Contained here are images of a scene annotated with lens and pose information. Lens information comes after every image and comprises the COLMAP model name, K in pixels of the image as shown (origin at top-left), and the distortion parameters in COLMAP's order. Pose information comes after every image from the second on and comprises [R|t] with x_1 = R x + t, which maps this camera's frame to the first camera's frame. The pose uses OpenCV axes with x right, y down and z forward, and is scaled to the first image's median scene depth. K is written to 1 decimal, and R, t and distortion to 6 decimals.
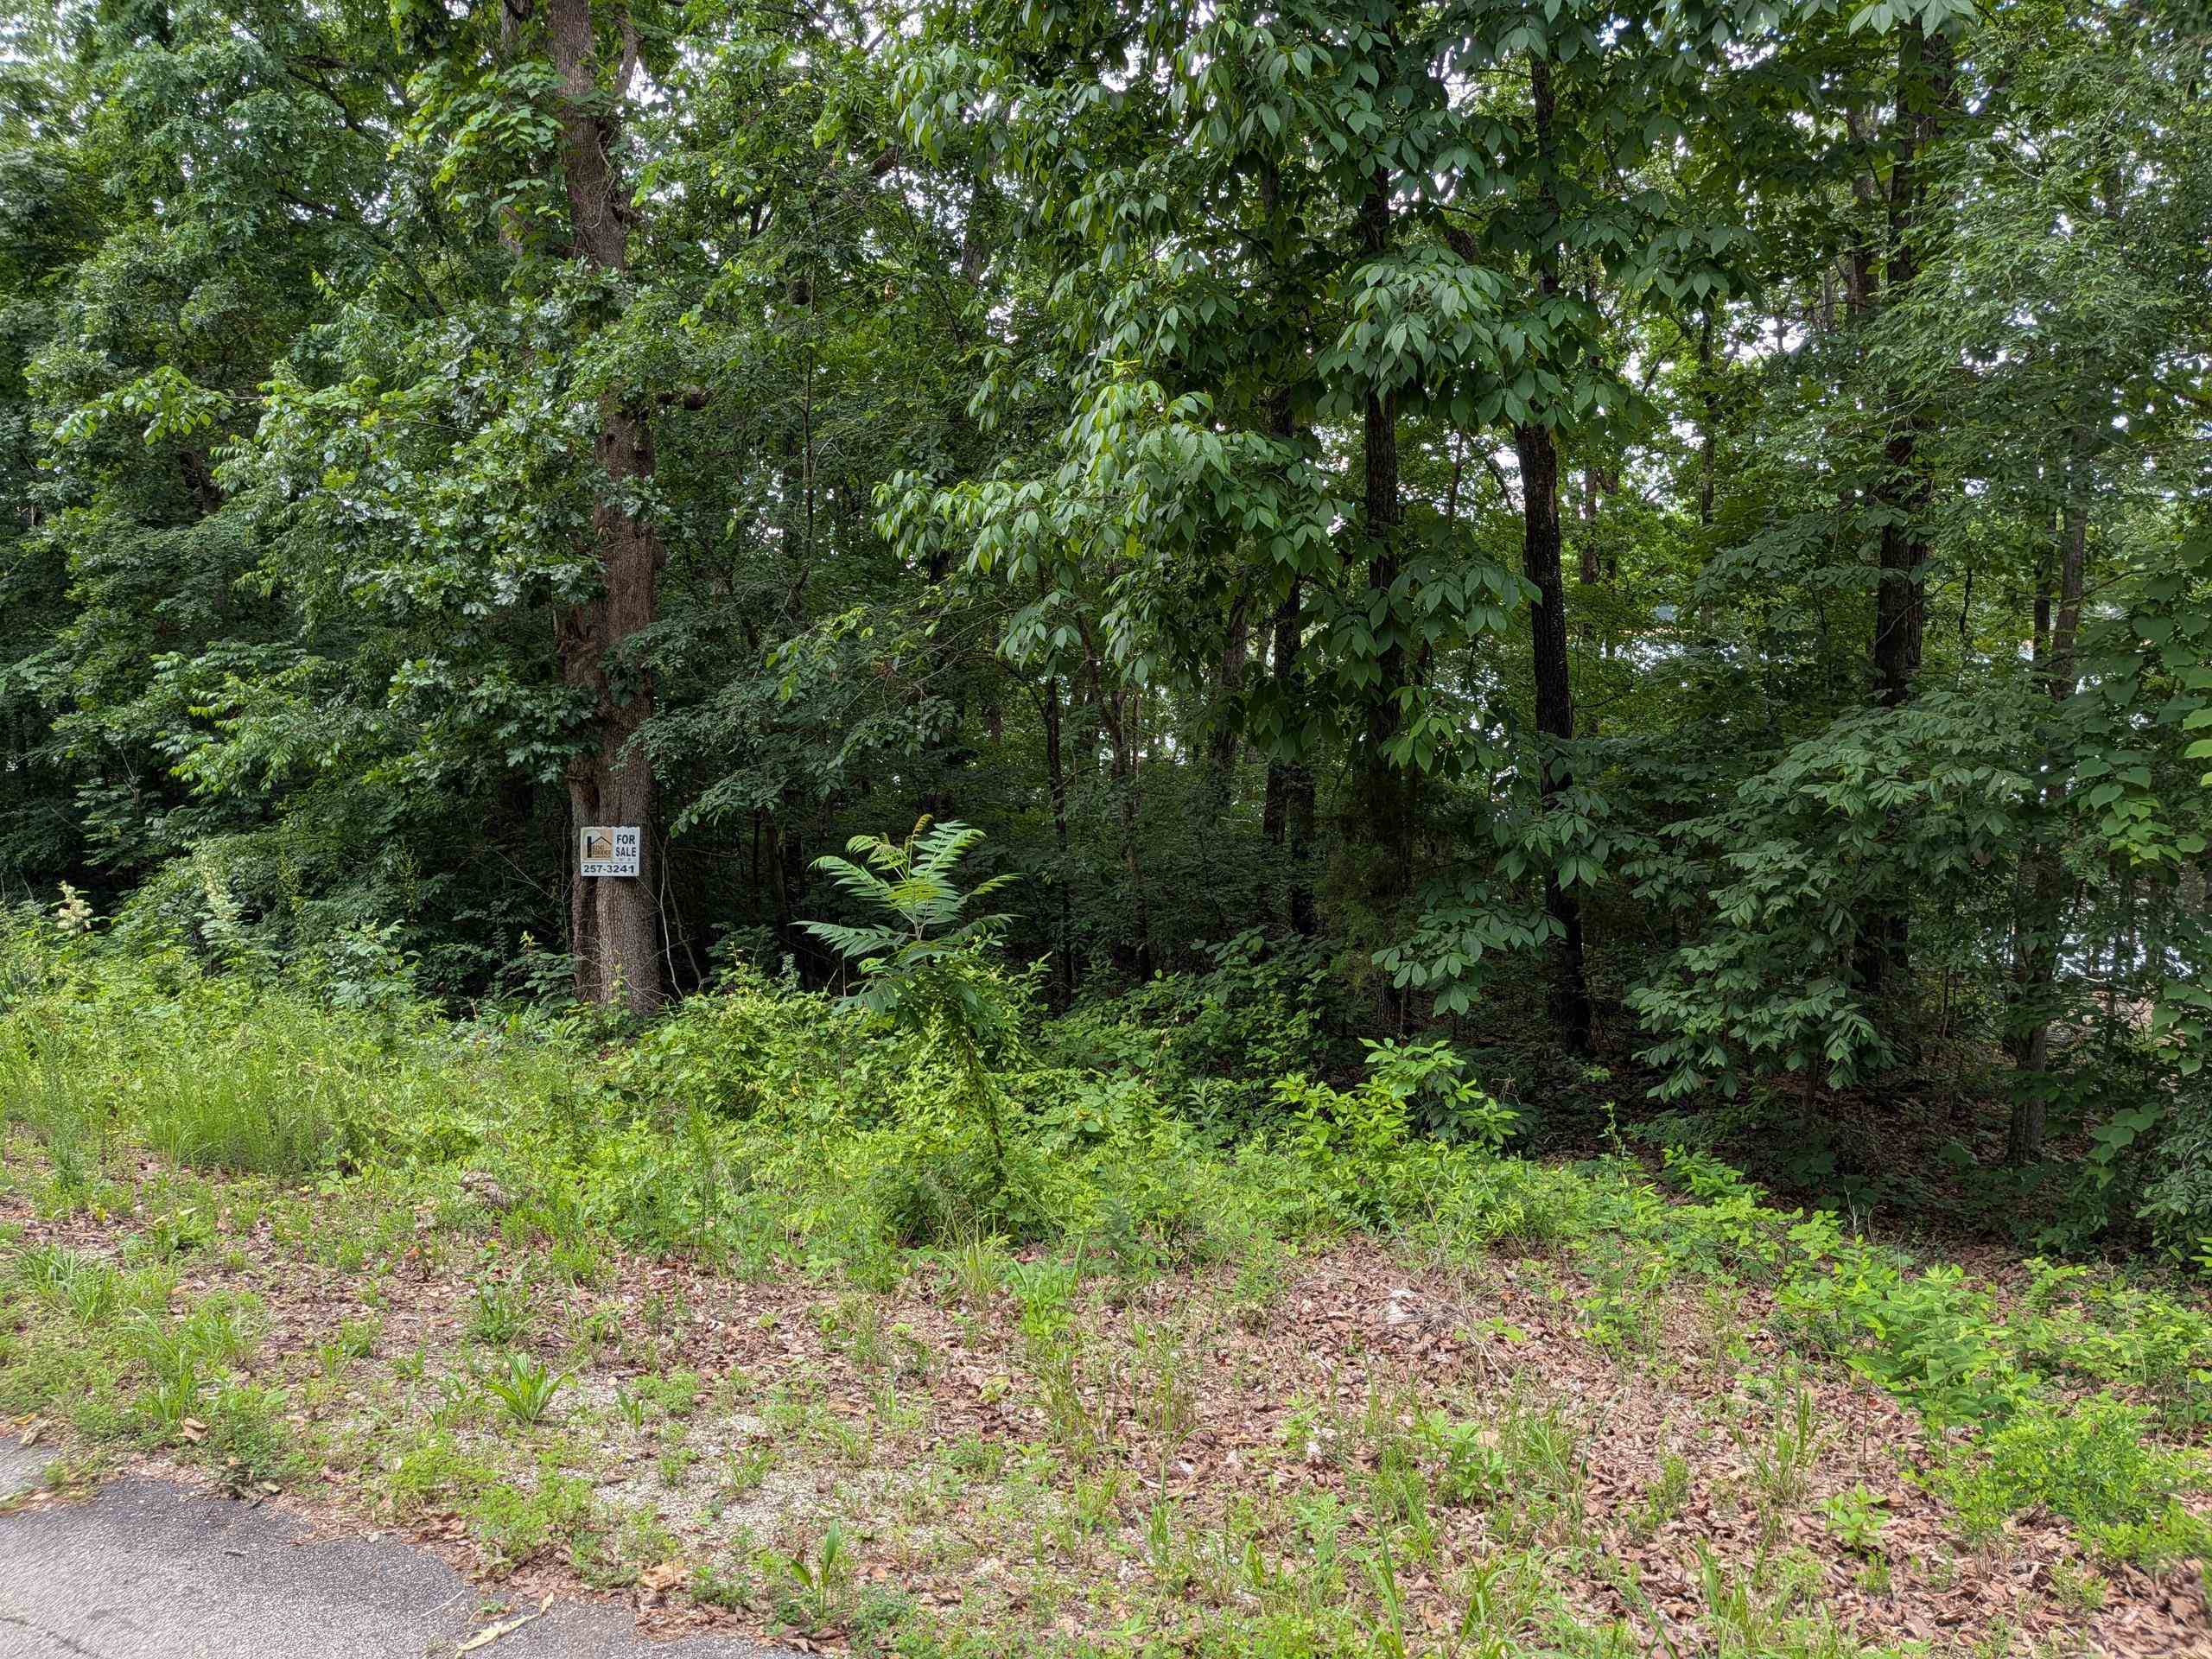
lens RADIAL K [[1562.3, 0, 1104.0], [0, 1562.3, 822.3], [0, 0, 1]] dist [0.001852, -0.000883]
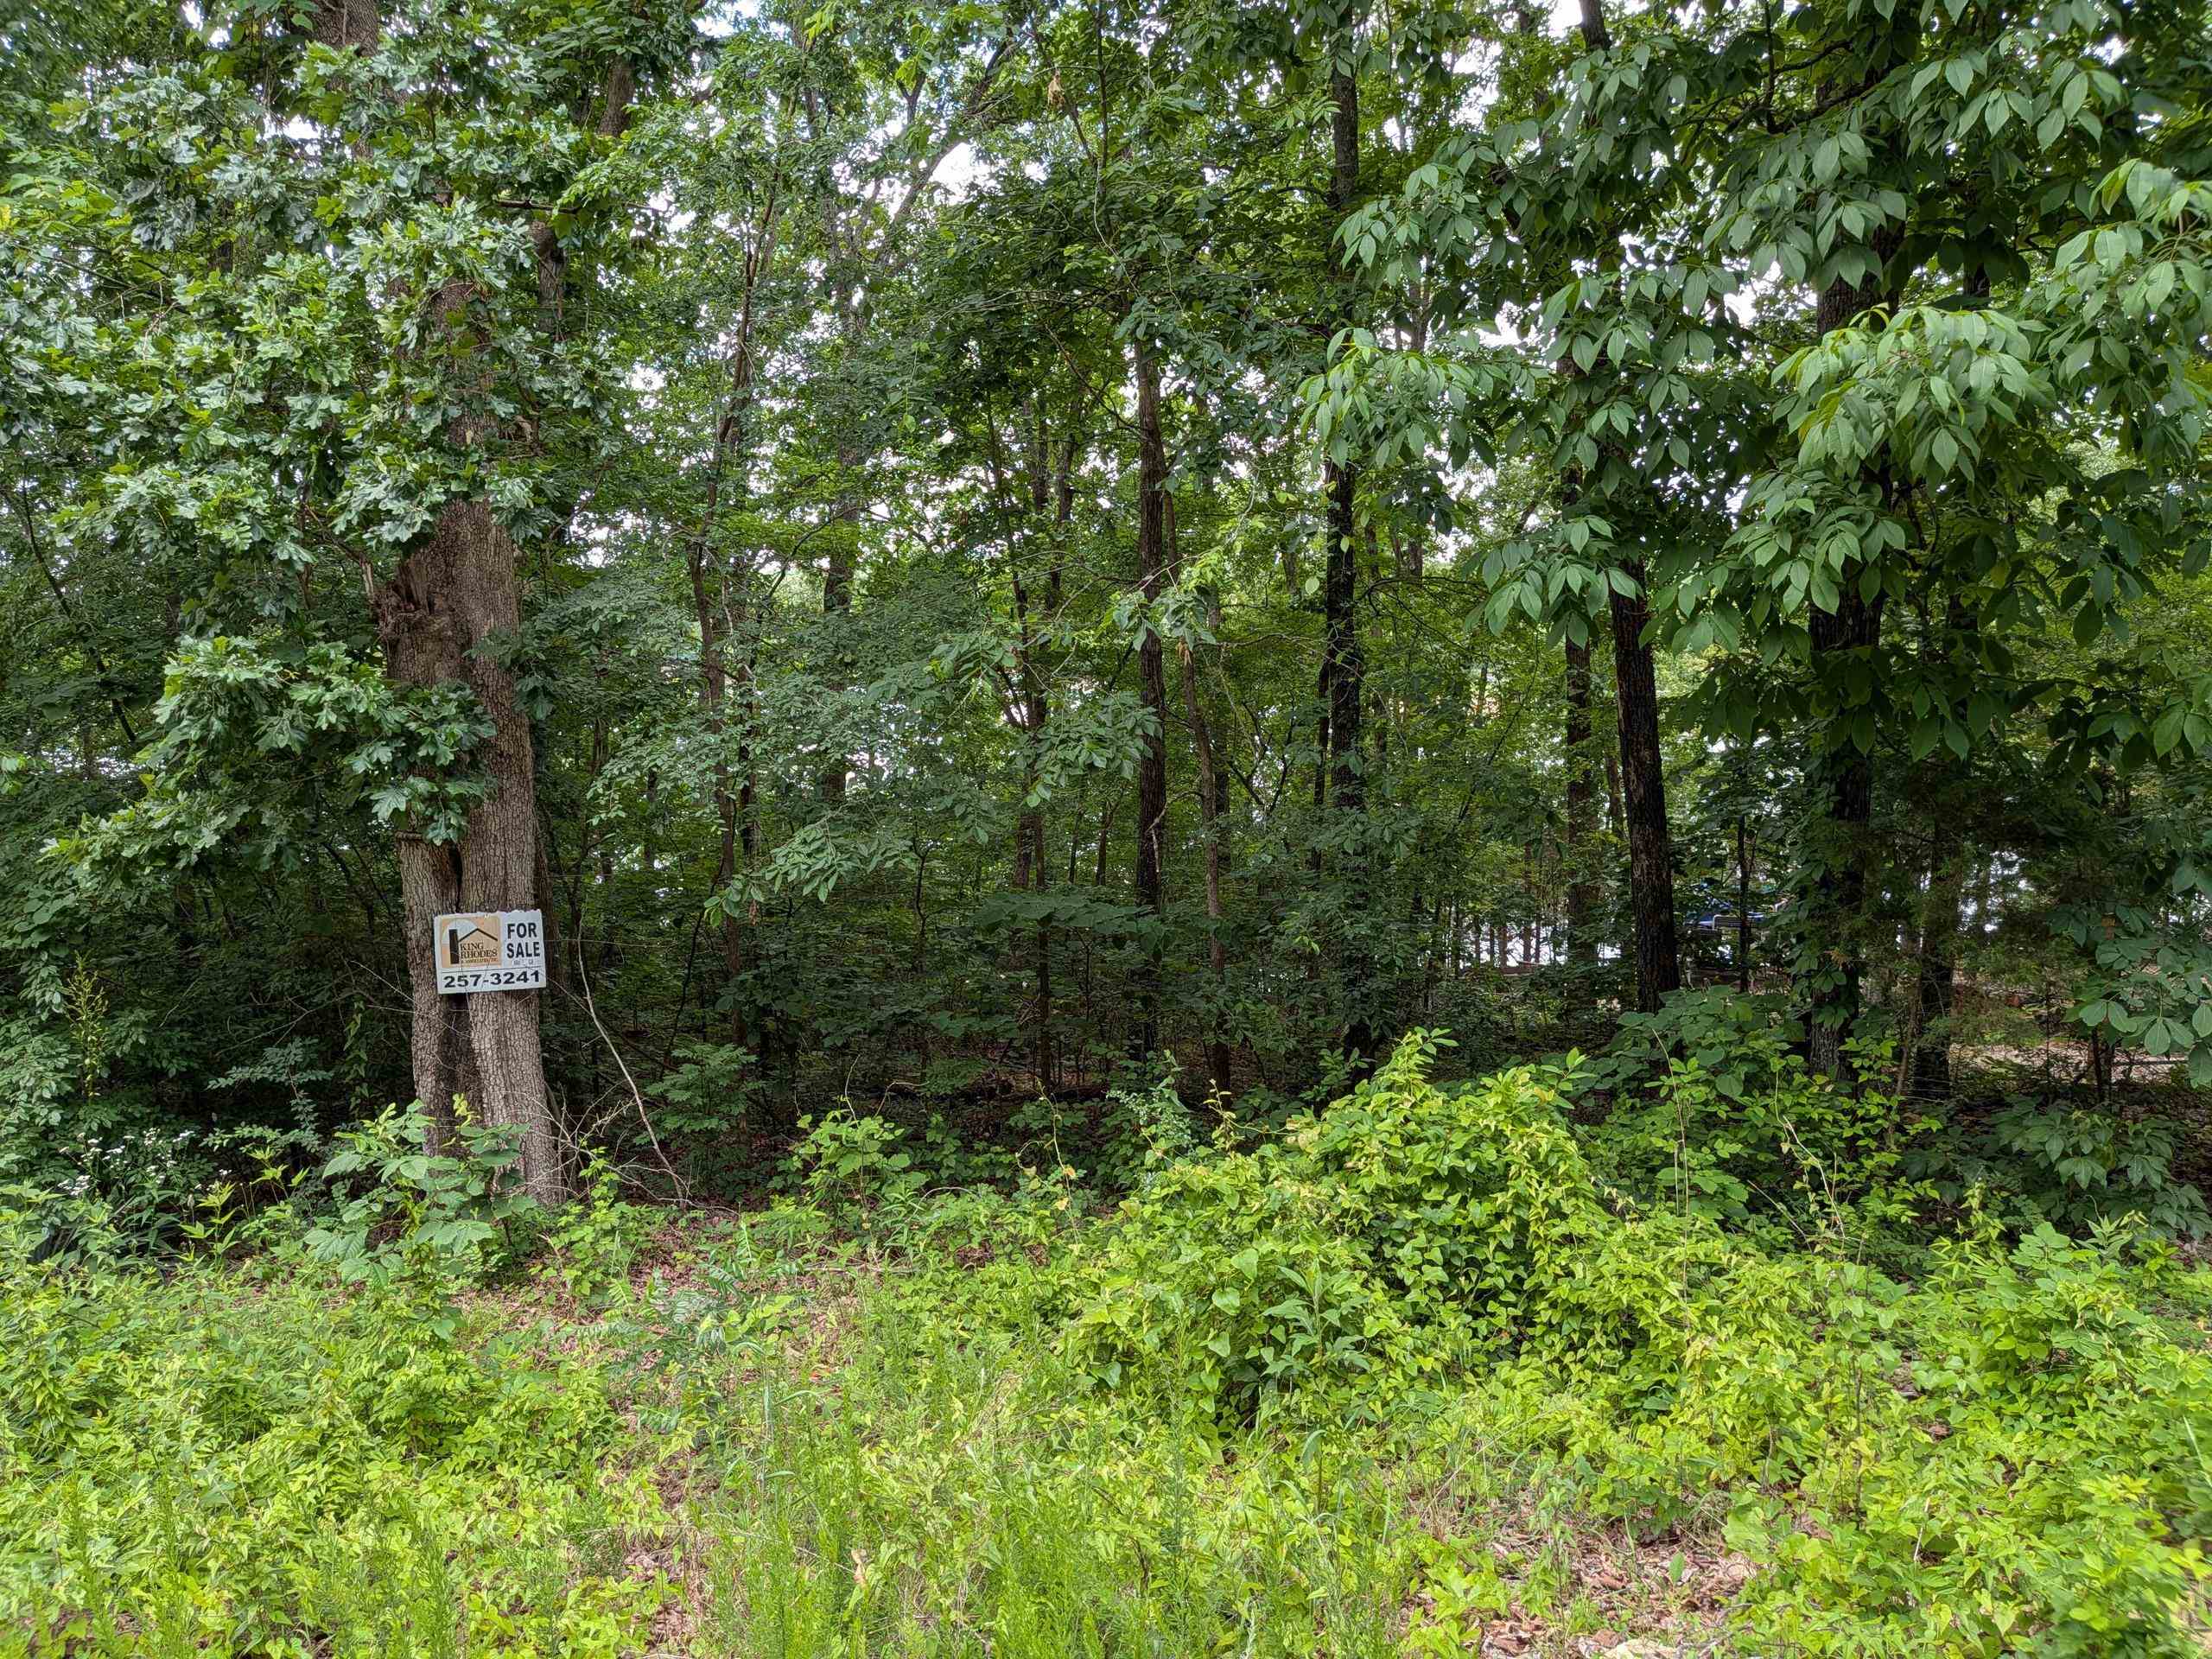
lens RADIAL K [[1562.3, 0, 1101.2], [0, 1562.3, 829.9], [0, 0, 1]] dist [0.001852, -0.000883]
pose [[0.916678, -0.045218, 0.397061, -0.340037], [0.051097, 0.998685, -0.004232, -0.014721], [-0.396348, 0.024168, 0.917782, 0.330219]]
